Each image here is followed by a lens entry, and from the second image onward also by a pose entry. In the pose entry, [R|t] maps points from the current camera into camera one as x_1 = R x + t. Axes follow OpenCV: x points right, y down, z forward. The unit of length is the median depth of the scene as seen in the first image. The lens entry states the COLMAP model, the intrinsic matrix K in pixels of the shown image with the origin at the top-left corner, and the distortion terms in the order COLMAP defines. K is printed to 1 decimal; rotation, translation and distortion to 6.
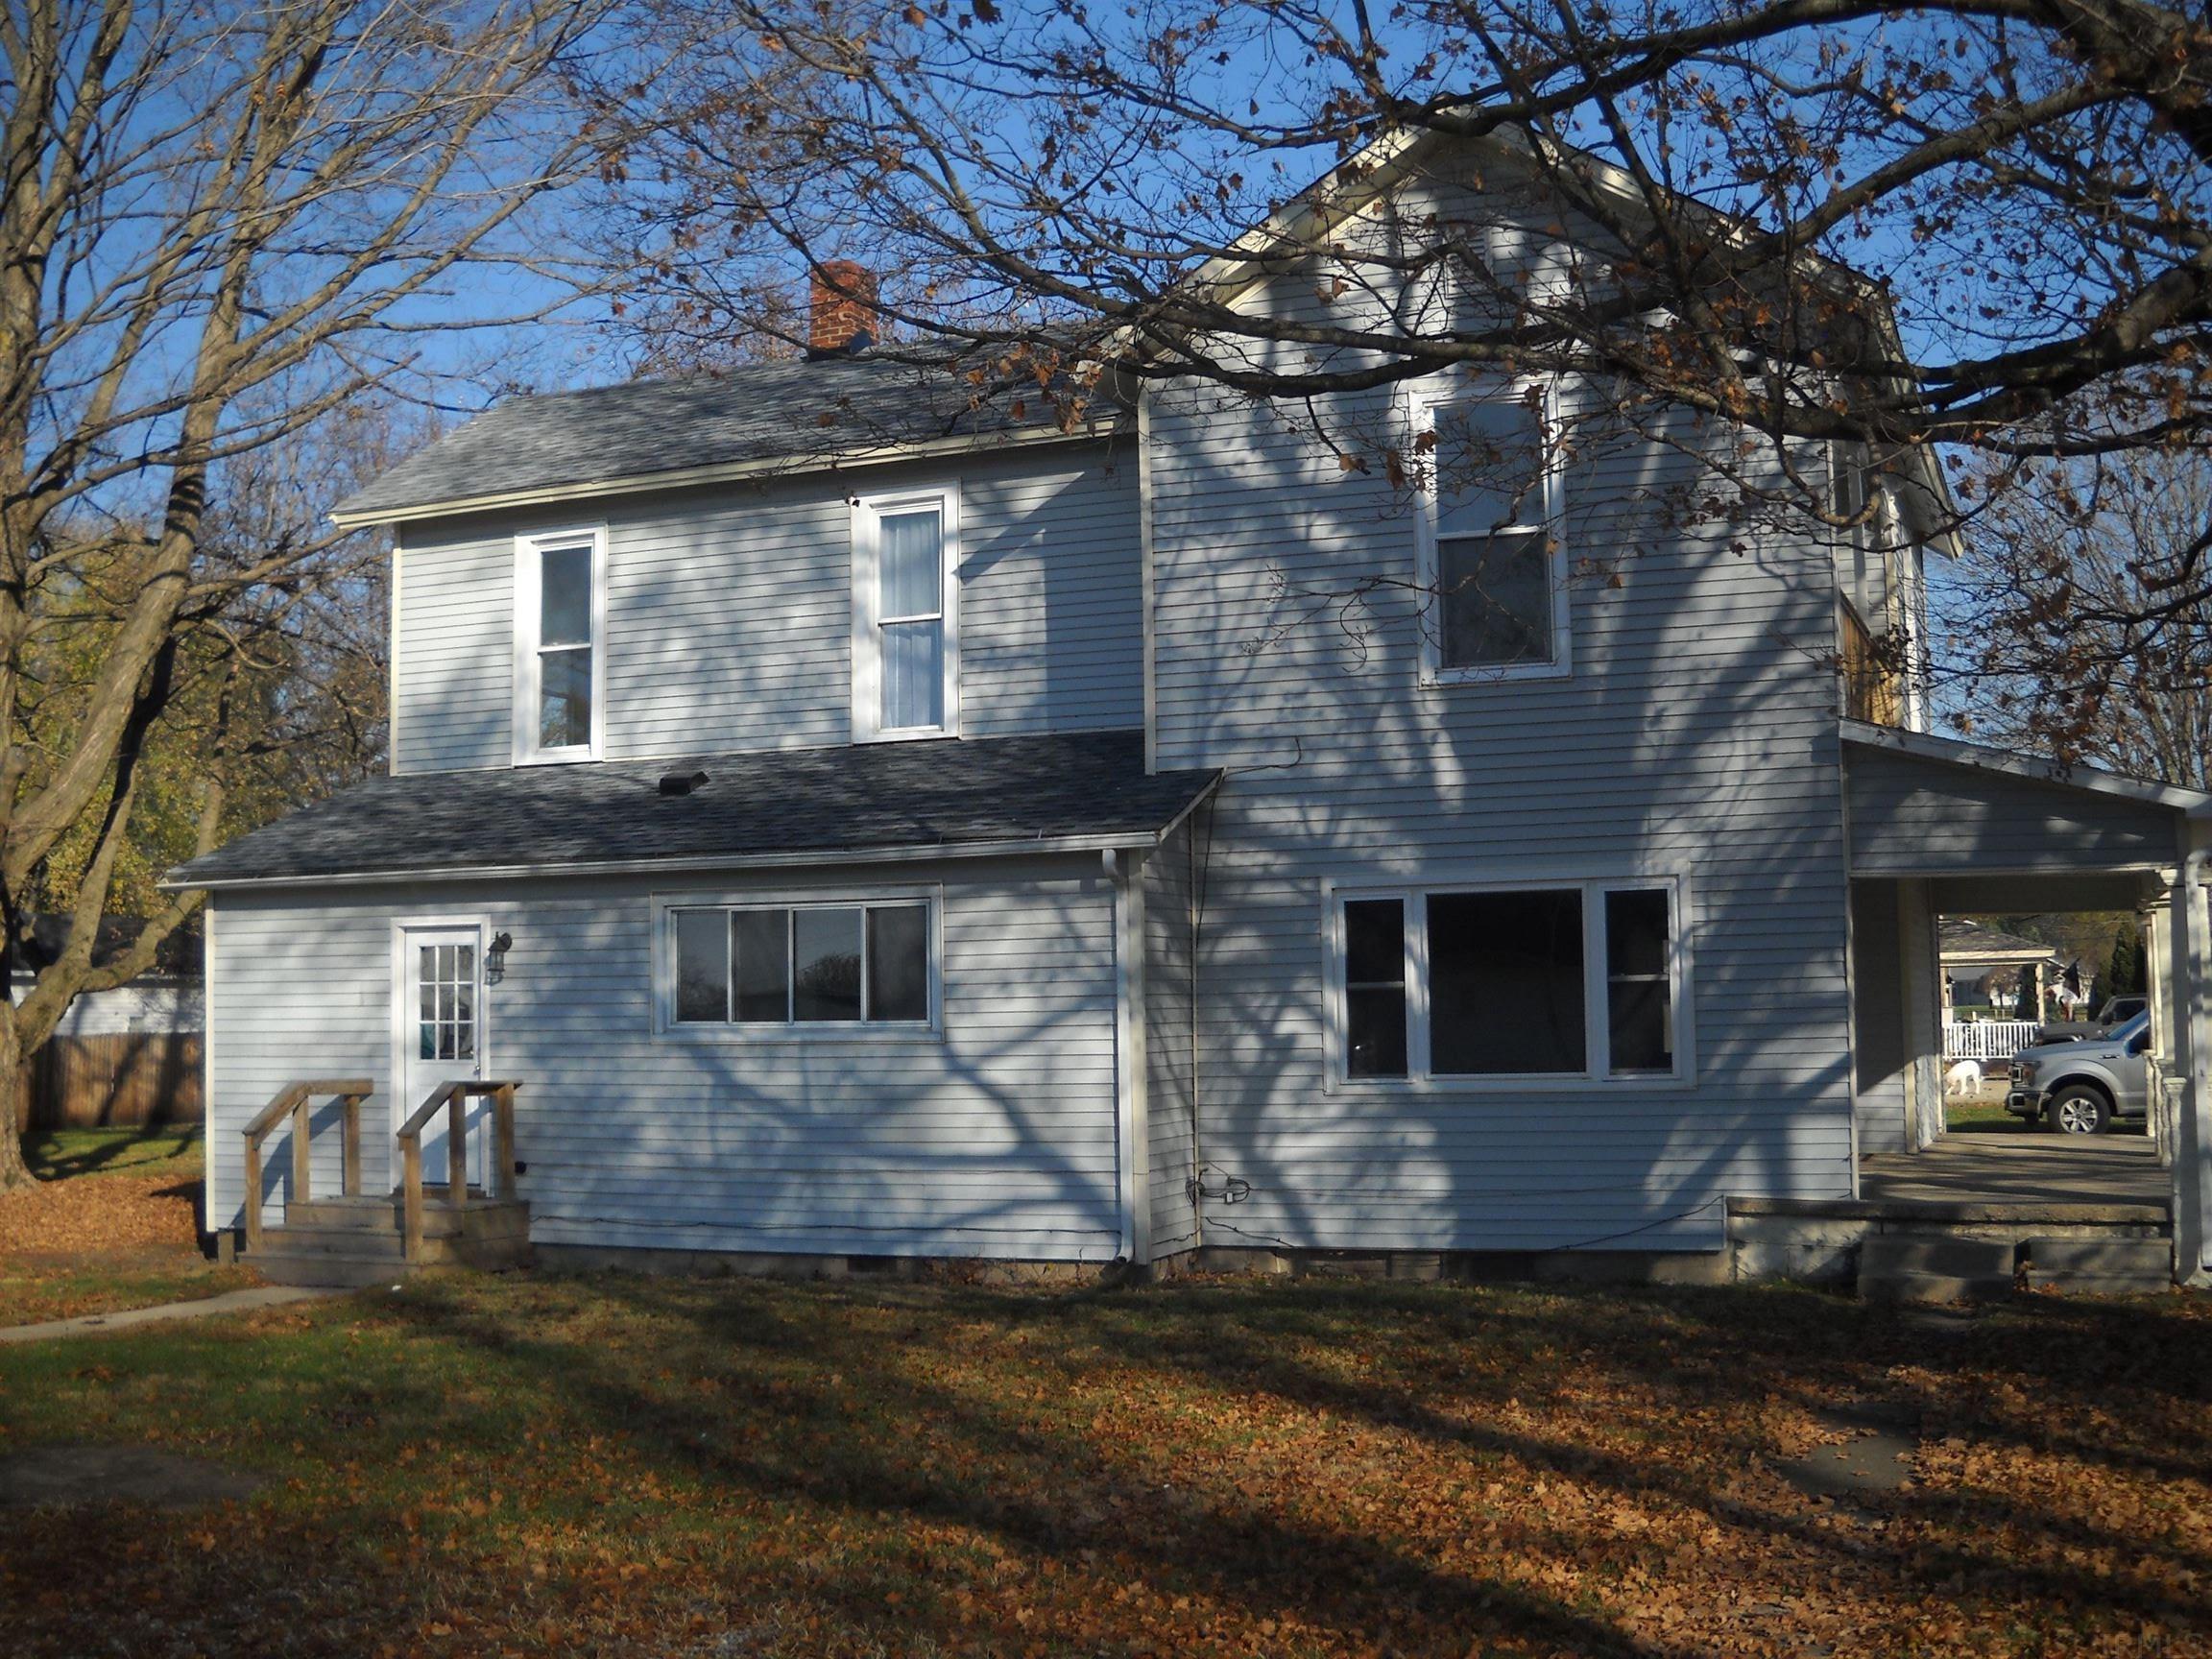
lens RADIAL K [[2510.9, 0, 1109.6], [0, 2510.9, 820.0], [0, 0, 1]] dist [-0.255198, 0.263973]
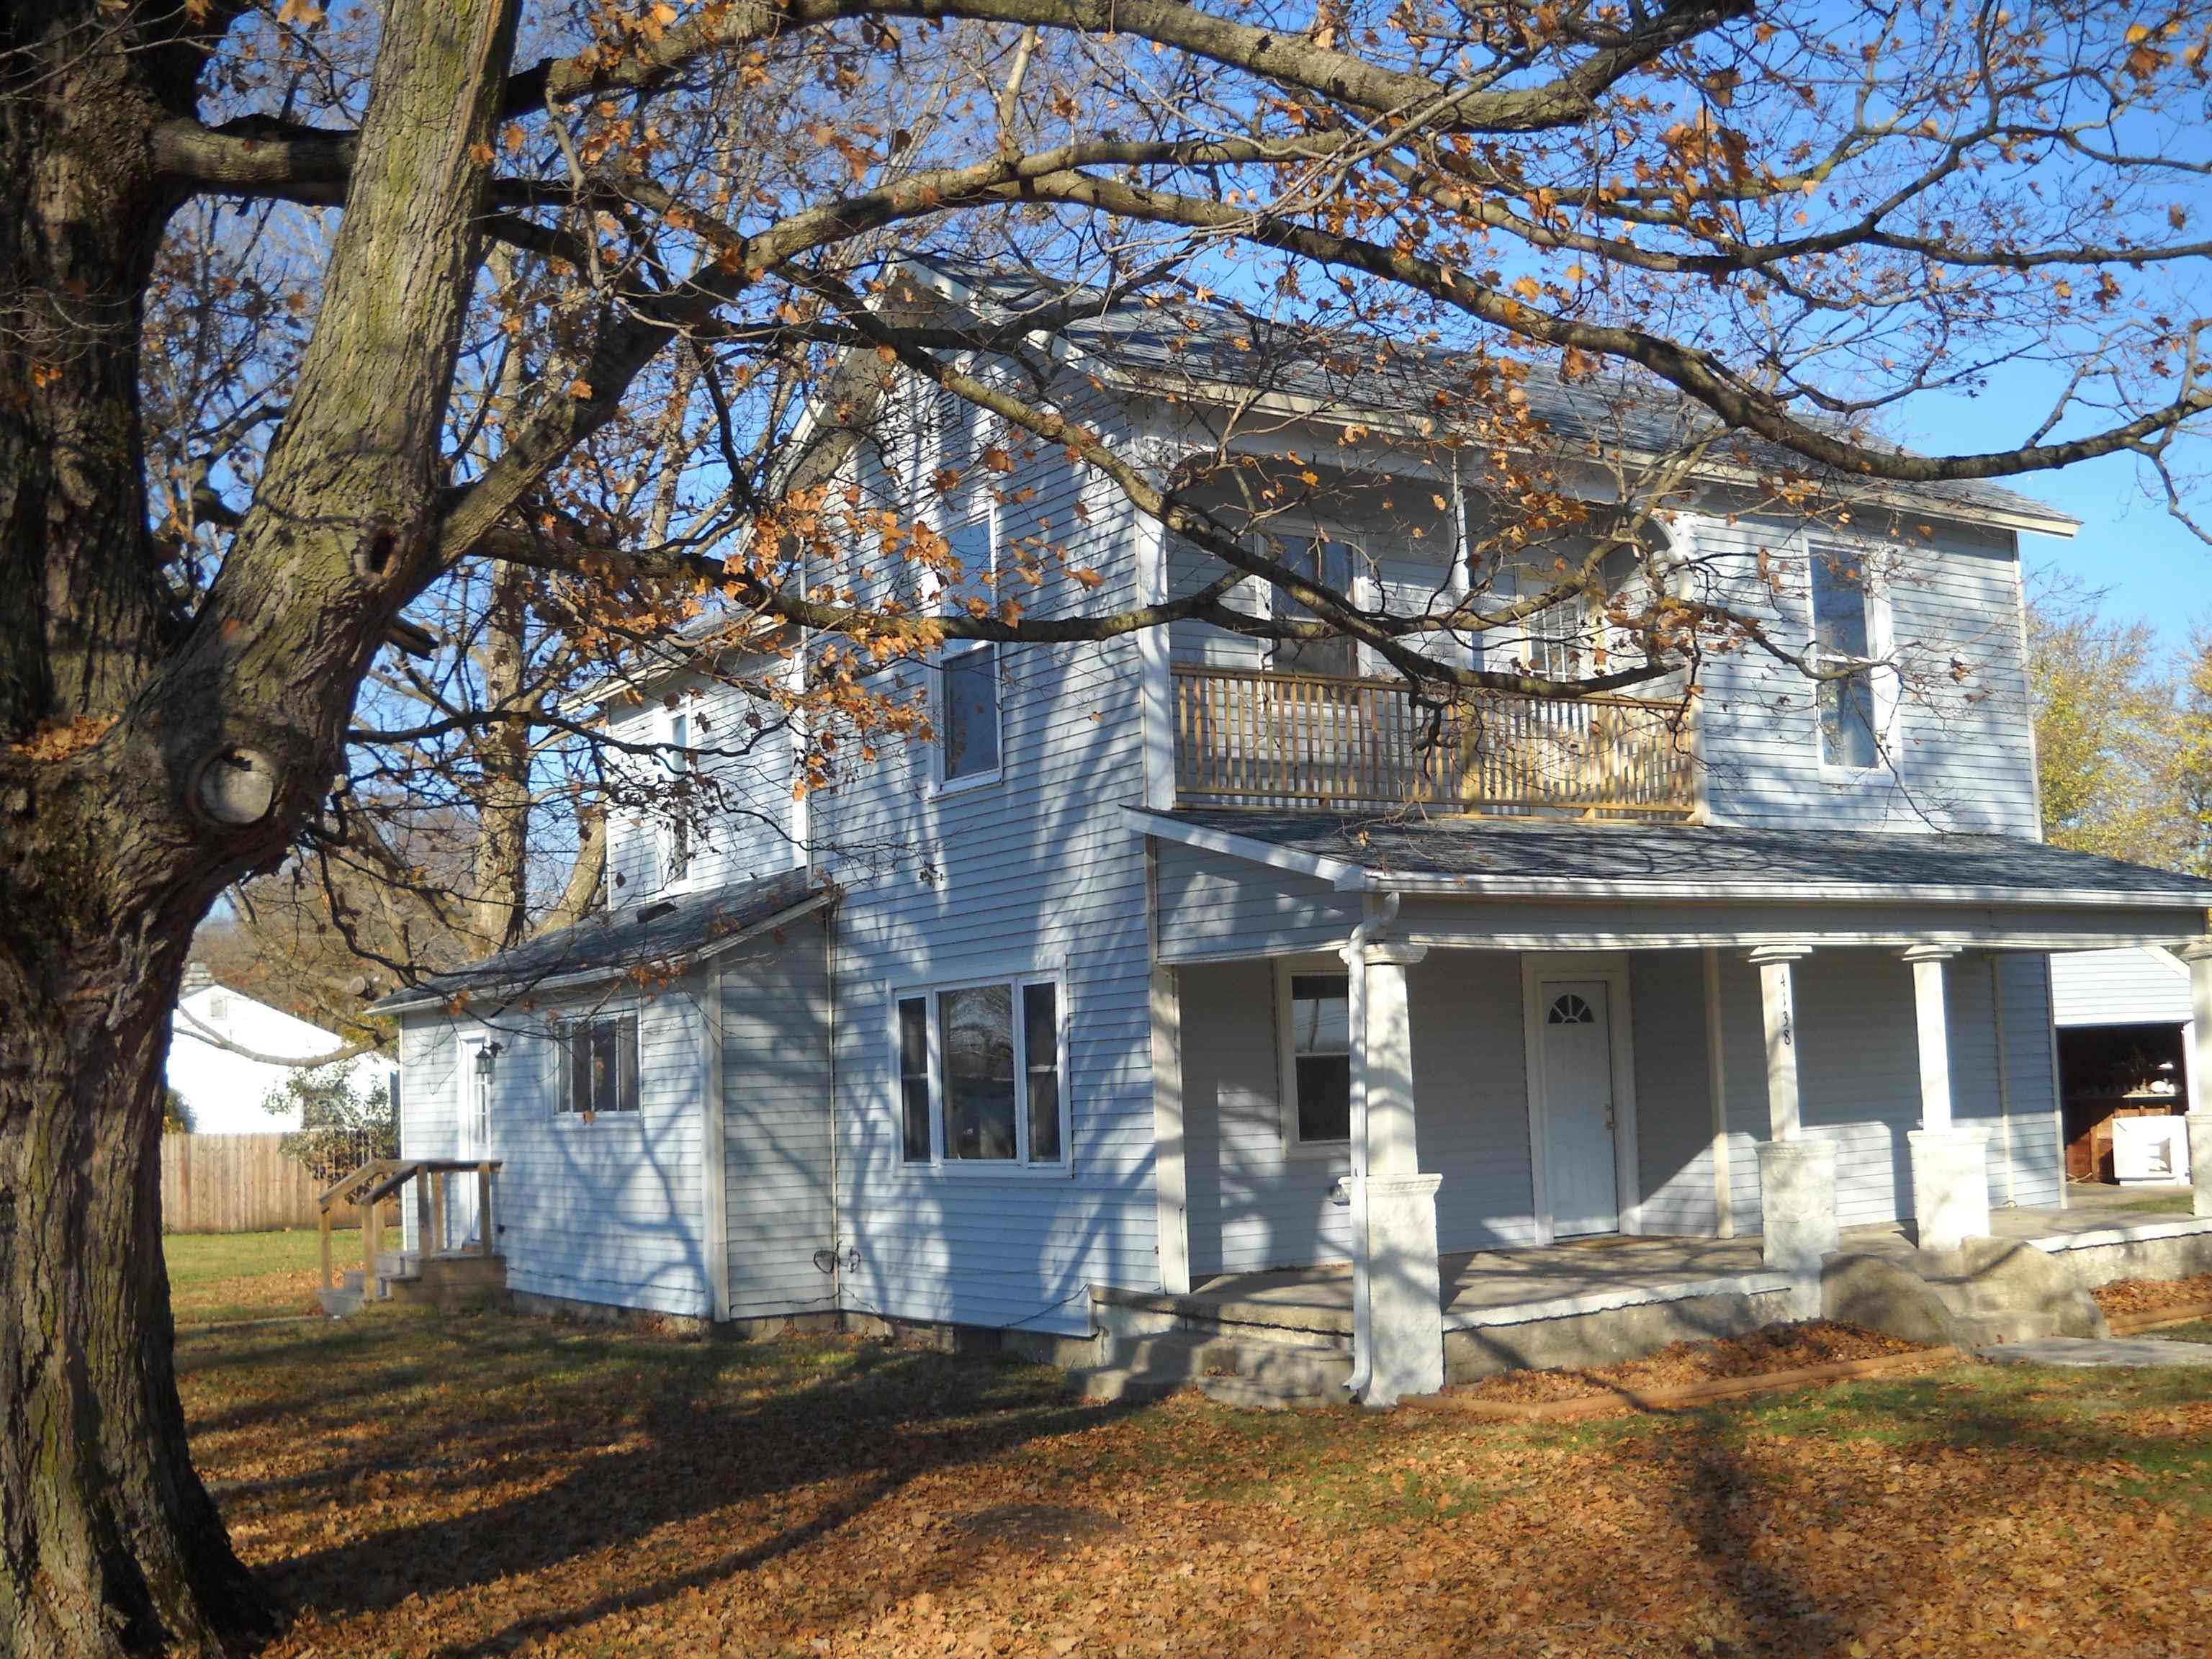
lens RADIAL K [[2510.9, 0, 1109.6], [0, 2510.9, 820.0], [0, 0, 1]] dist [-0.255198, 0.263973]
pose [[0.817894, -0.078651, -0.569968, 0.791780], [0.069920, 0.996858, -0.037225, 0.001077], [0.571105, -0.009407, 0.820823, 0.150625]]
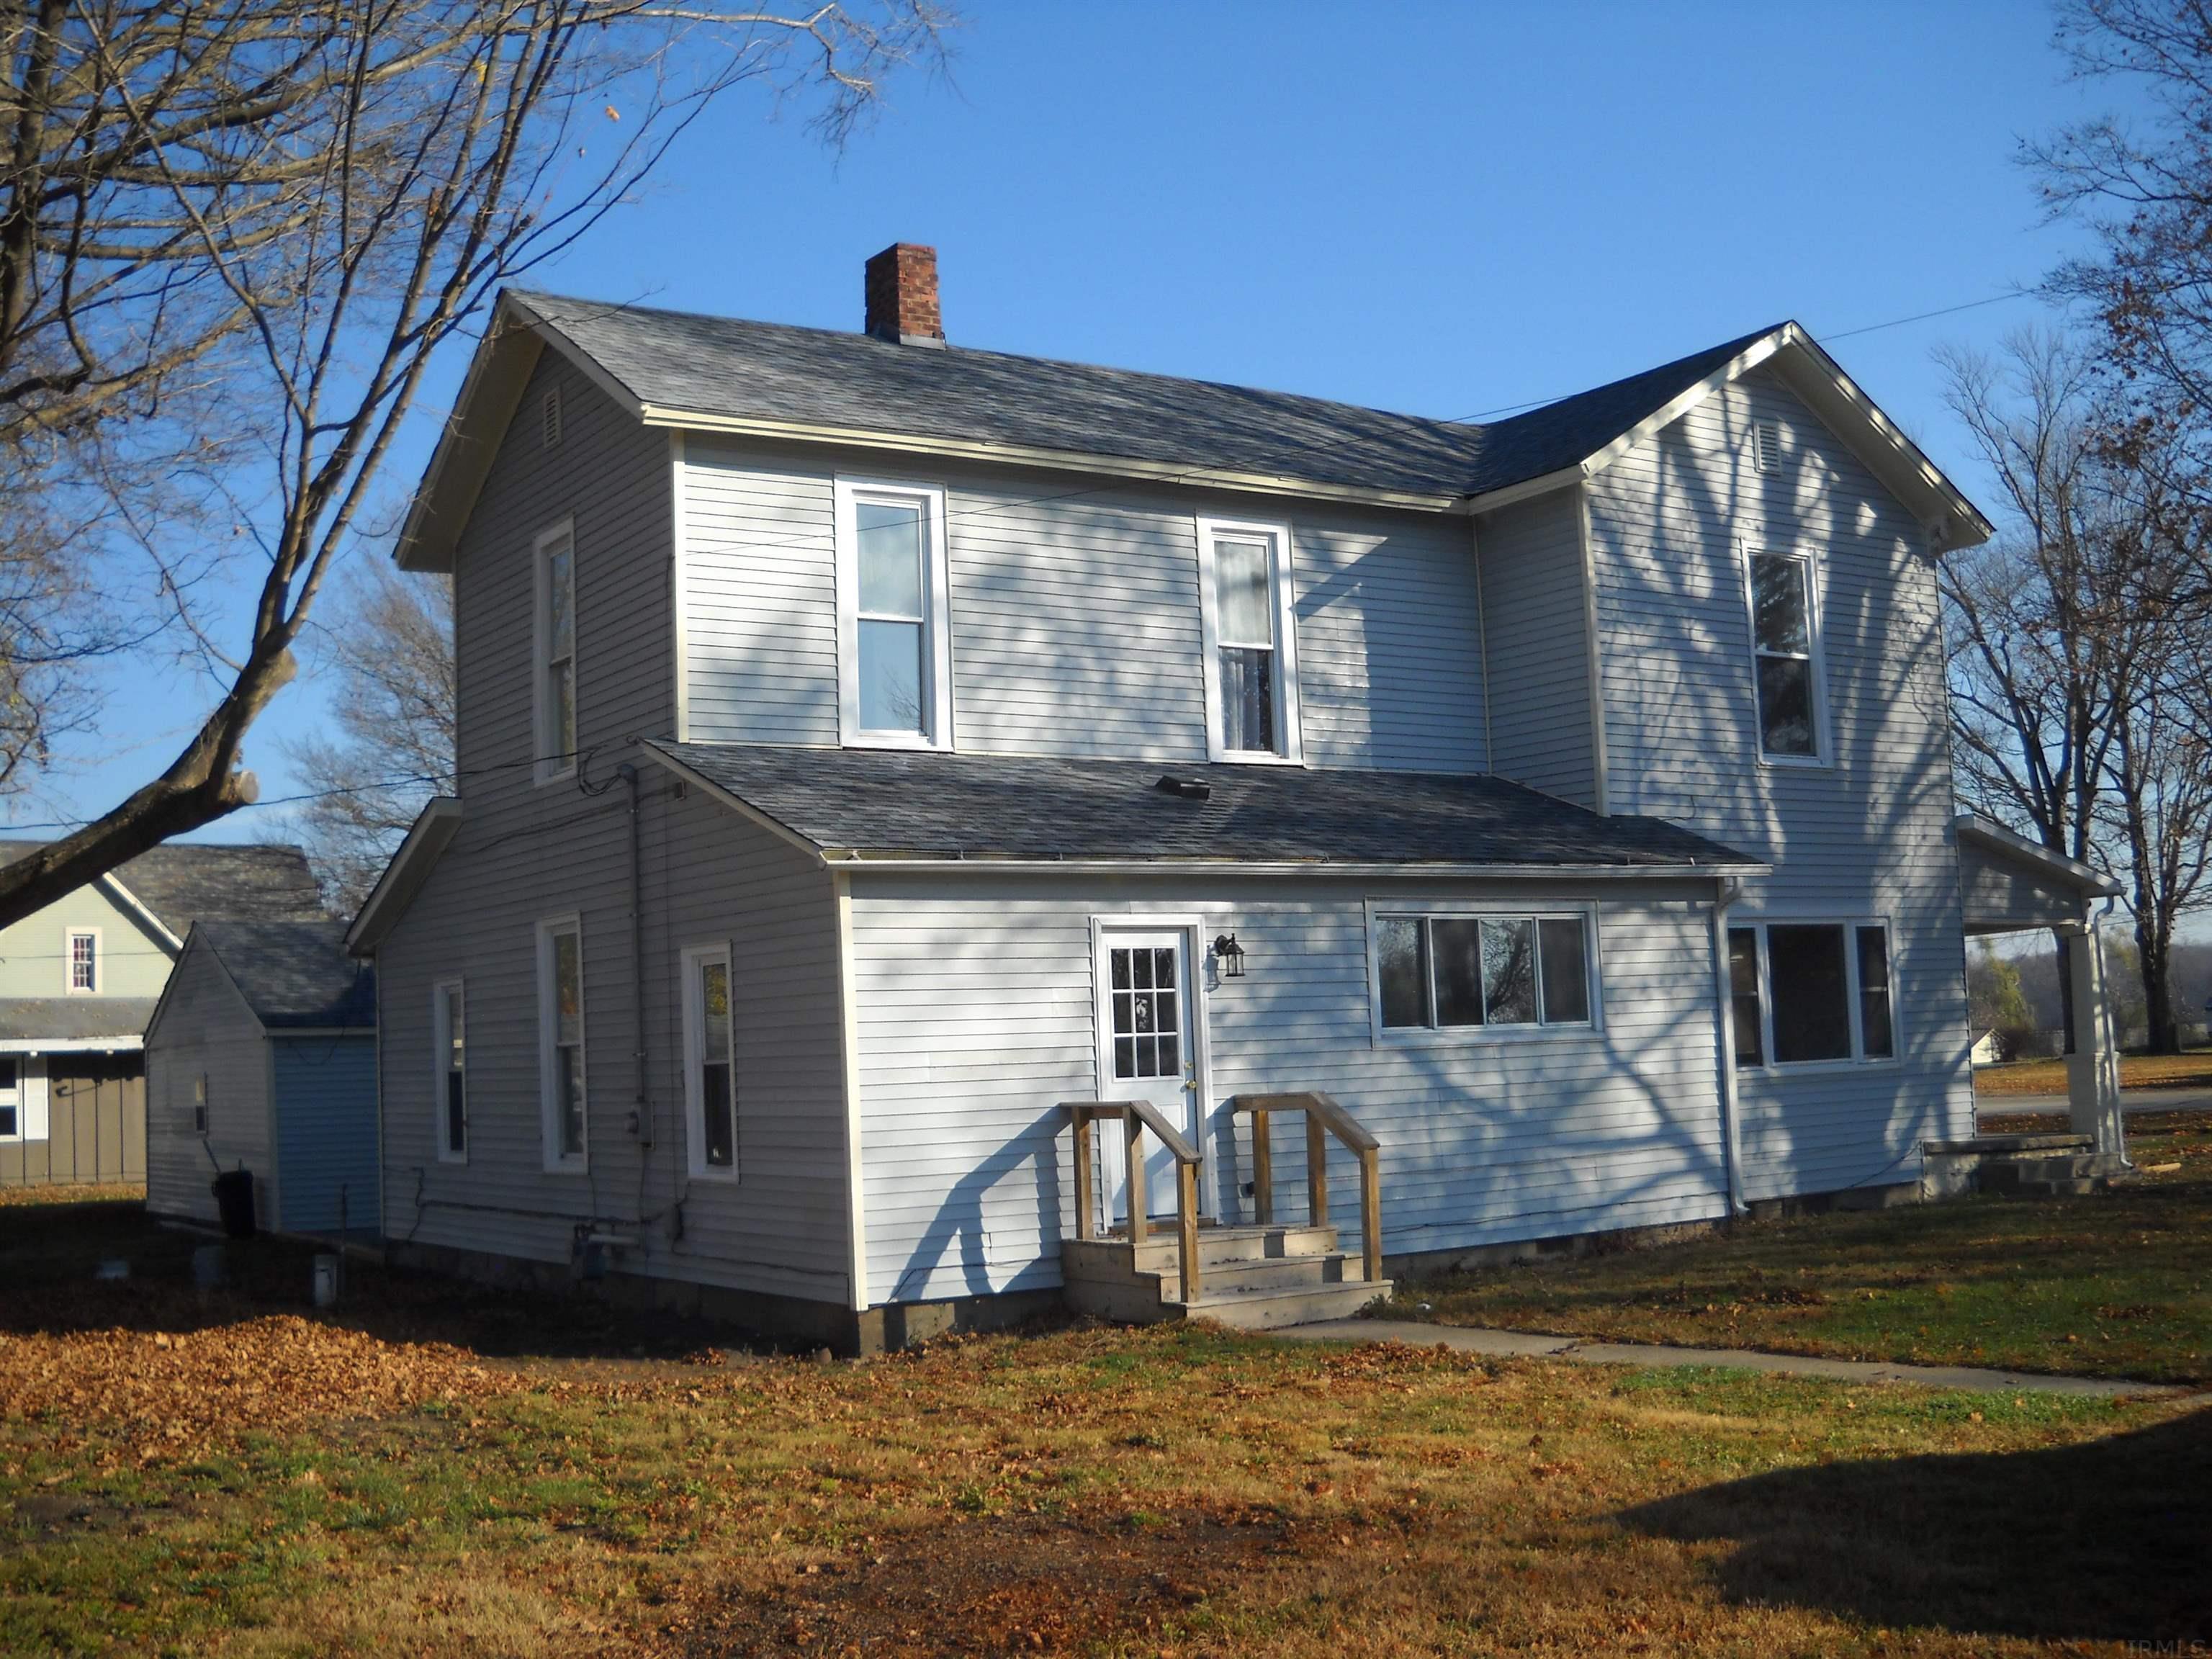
lens RADIAL K [[2510.9, 0, 1109.6], [0, 2510.9, 820.0], [0, 0, 1]] dist [-0.255198, 0.263973]
pose [[0.567760, 0.072846, 0.819965, -1.100595], [-0.035321, 0.997315, -0.064145, 0.068137], [-0.822436, 0.007457, 0.568809, 0.535124]]
